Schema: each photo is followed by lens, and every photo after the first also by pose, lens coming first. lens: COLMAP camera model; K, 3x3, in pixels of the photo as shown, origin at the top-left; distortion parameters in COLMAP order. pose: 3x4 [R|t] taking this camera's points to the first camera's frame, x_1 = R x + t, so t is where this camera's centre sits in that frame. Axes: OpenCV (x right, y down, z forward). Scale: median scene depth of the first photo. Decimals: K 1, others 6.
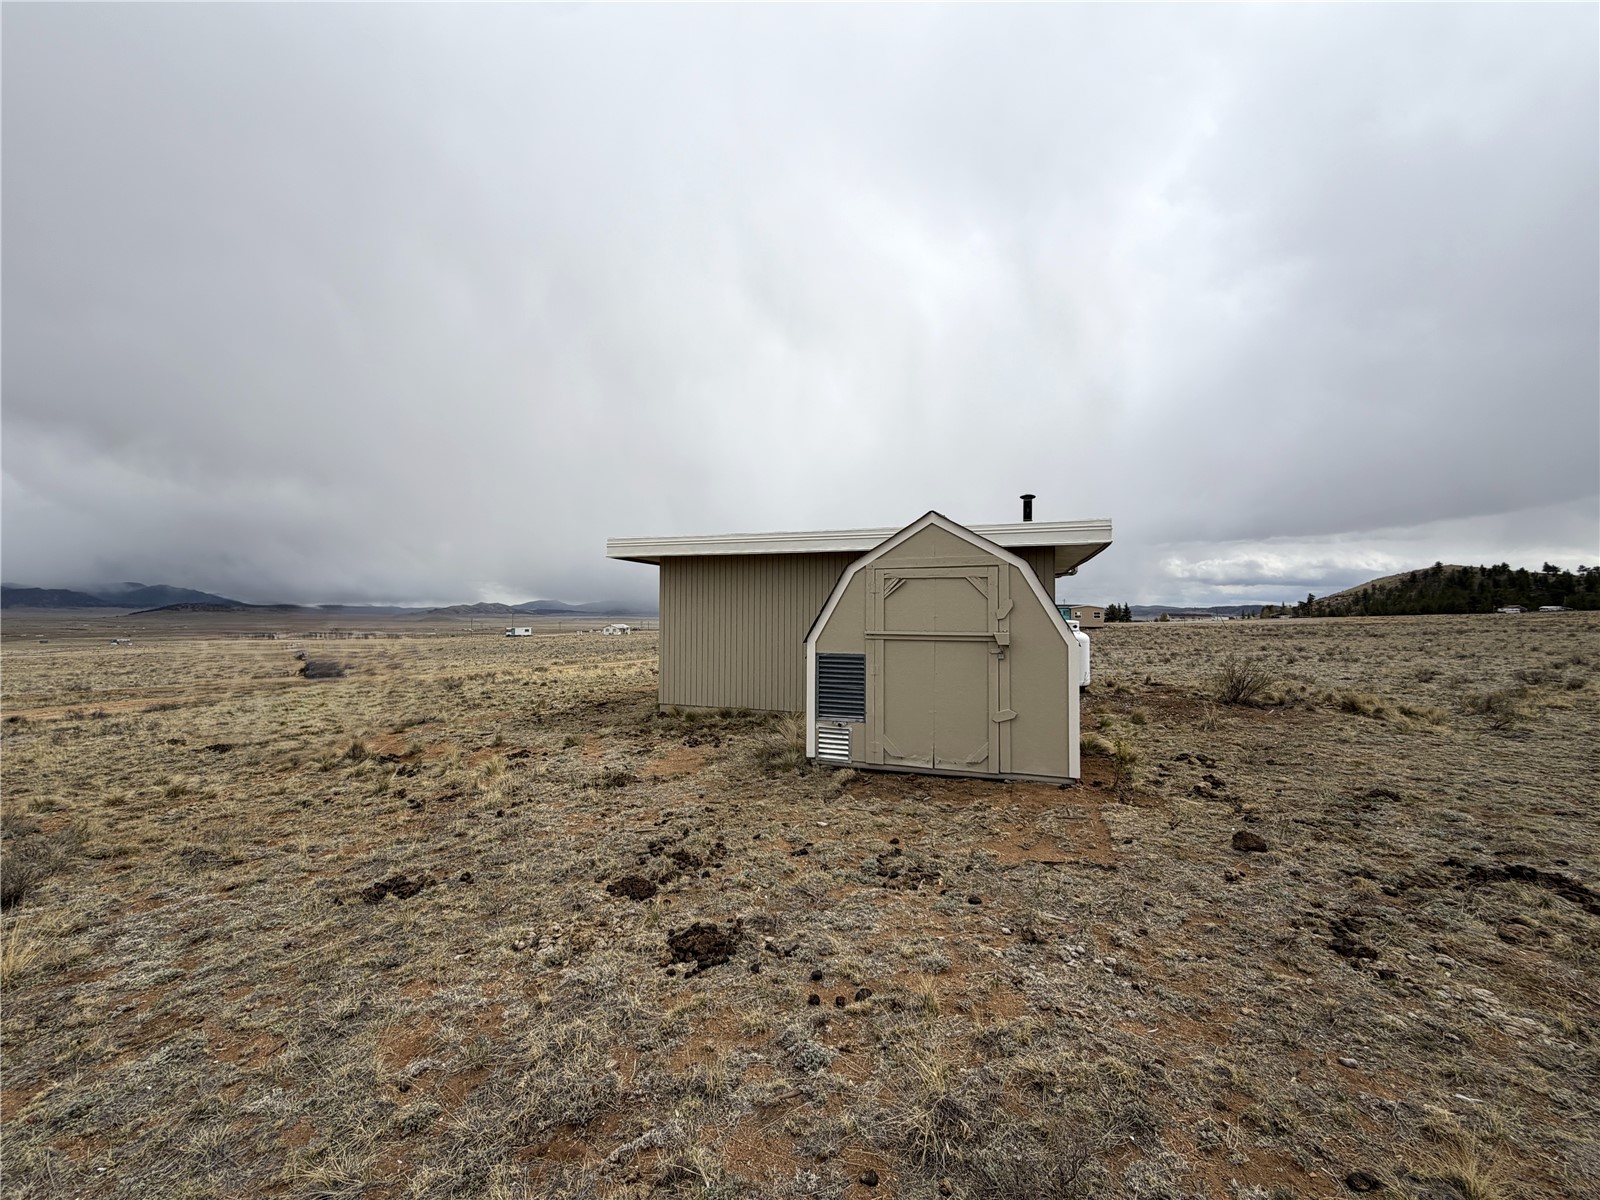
lens RADIAL K [[636.9, 0, 794.9], [0, 636.9, 599.7], [0, 0, 1]] dist [0.000470, 0.000219]
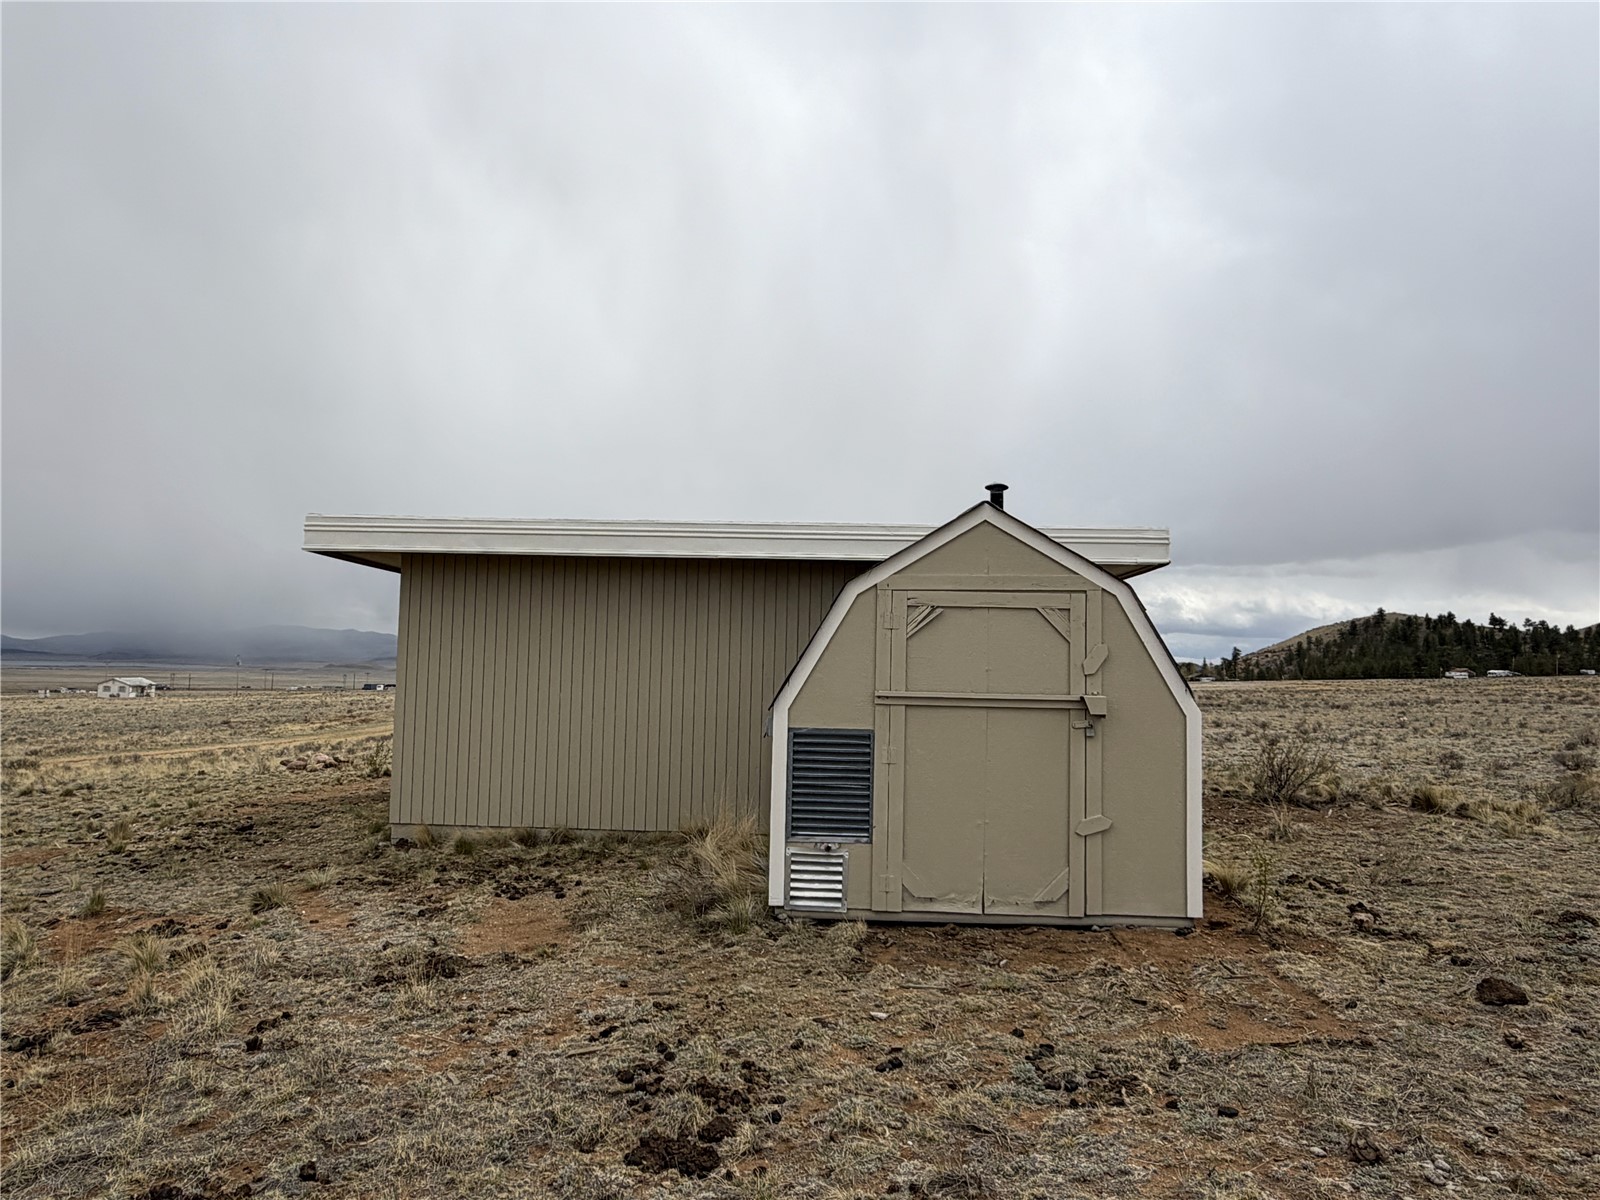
lens RADIAL K [[1066.1, 0, 800.0], [0, 1066.1, 600.0], [0, 0, 1]] dist [0.001936, -0.000649]
pose [[0.958654, 0.033553, 0.282588, -0.271727], [-0.022324, 0.998831, -0.042864, 0.007847], [-0.283696, 0.034784, 0.958283, 0.045257]]
